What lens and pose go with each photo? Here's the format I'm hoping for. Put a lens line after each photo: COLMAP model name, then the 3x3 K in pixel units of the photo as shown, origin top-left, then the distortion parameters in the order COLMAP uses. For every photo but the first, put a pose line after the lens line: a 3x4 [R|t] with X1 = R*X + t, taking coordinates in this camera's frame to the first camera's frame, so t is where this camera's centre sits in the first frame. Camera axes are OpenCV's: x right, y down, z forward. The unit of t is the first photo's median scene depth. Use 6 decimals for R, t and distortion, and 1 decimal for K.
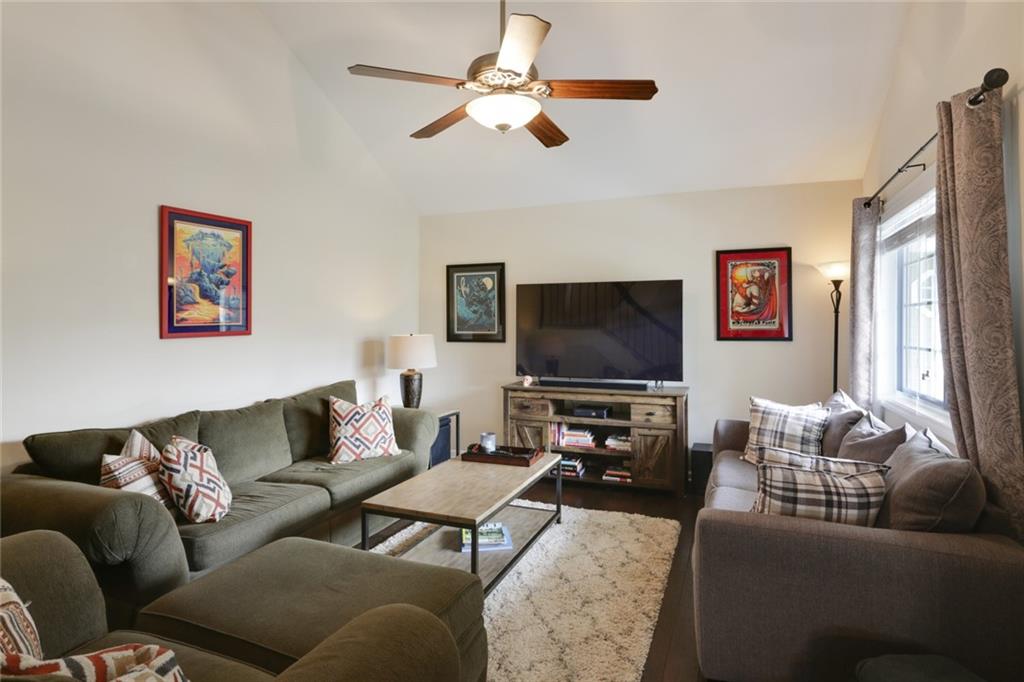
lens RADIAL K [[580.6, 0, 513.2], [0, 580.6, 322.5], [0, 0, 1]] dist [-0.002065, -0.000136]
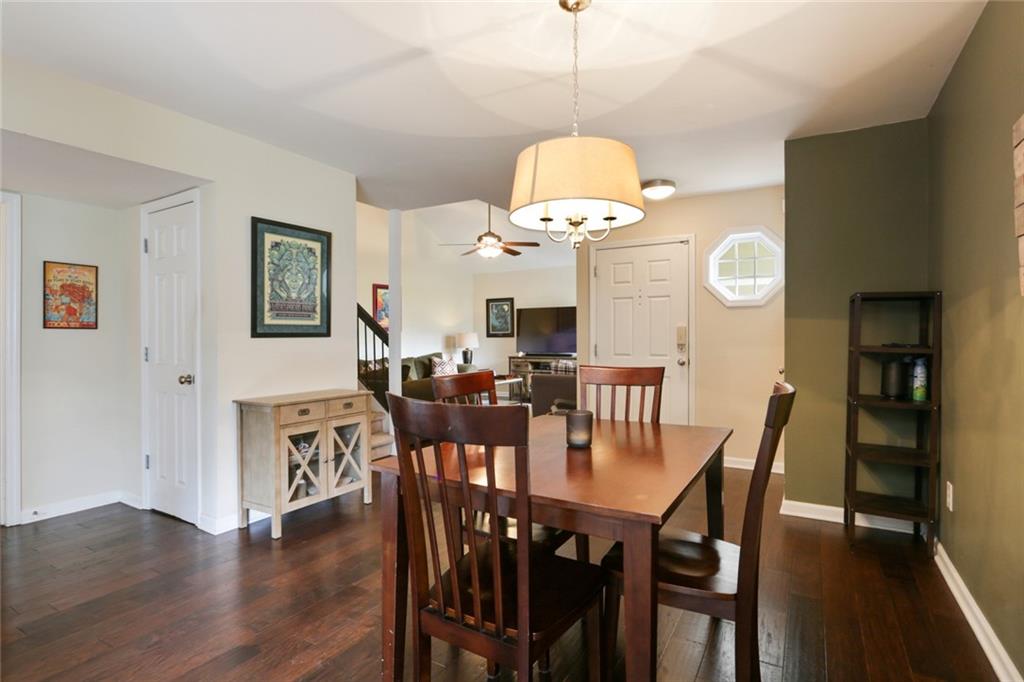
lens RADIAL K [[533.5, 0, 508.7], [0, 533.5, 339.3], [0, 0, 1]] dist [-0.010646, 0.005492]
pose [[0.989202, -0.004463, -0.146488, 0.268572], [0.005180, 0.999976, 0.004511, 0.037723], [0.146464, -0.005221, 0.989202, -0.945843]]
